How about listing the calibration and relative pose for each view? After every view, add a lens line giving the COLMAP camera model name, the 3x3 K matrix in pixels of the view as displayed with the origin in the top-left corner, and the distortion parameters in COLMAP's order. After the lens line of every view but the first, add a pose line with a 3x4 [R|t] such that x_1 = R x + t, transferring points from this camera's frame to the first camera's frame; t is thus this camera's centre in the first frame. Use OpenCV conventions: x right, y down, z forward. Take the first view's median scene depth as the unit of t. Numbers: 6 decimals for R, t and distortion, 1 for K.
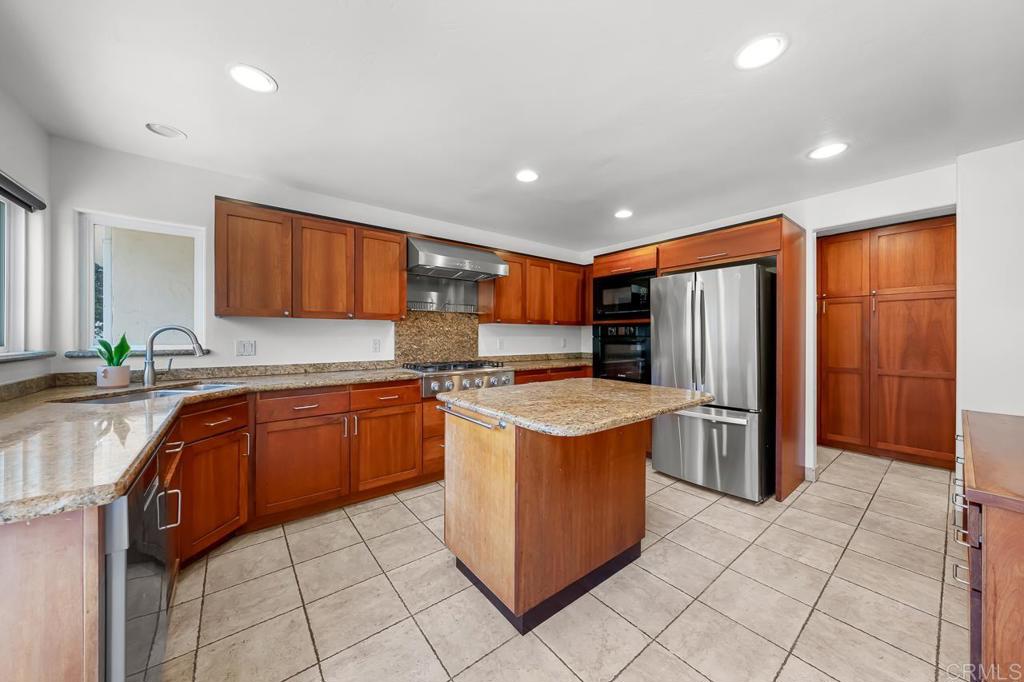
lens RADIAL K [[353.1, 0, 504.5], [0, 353.1, 335.7], [0, 0, 1]] dist [-0.001422, 0.000614]
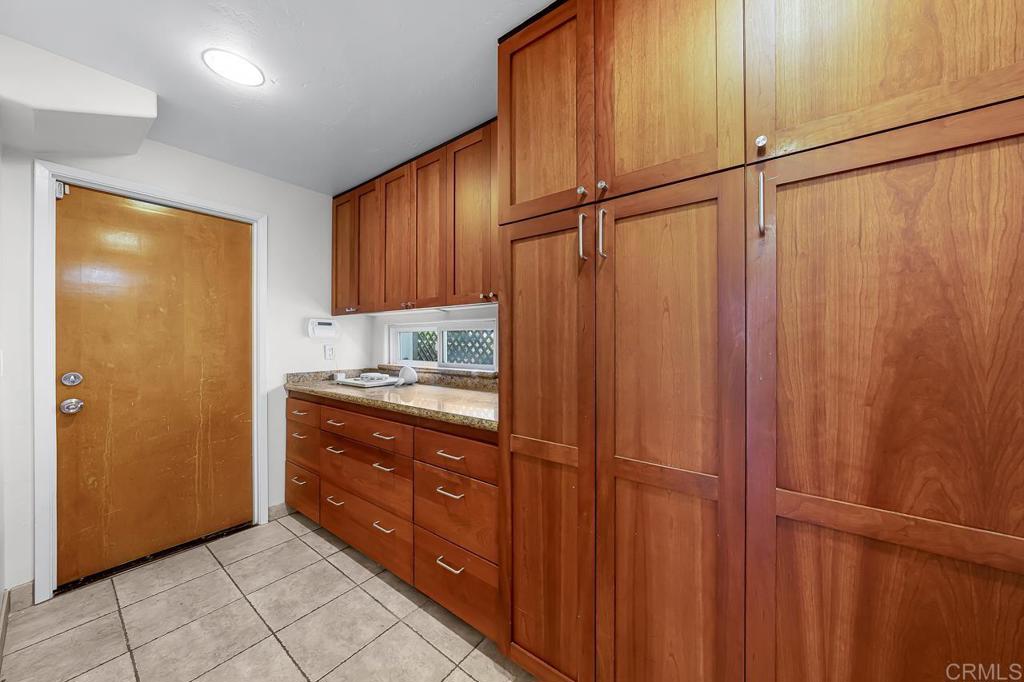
lens RADIAL K [[353.1, 0, 520.6], [0, 353.1, 341.8], [0, 0, 1]] dist [-0.001422, 0.000614]
pose [[0.964990, 0.000489, 0.262286, 0.850958], [-0.000475, 1.000000, -0.000118, 0.000512], [-0.262286, -0.000011, 0.964990, 0.833085]]
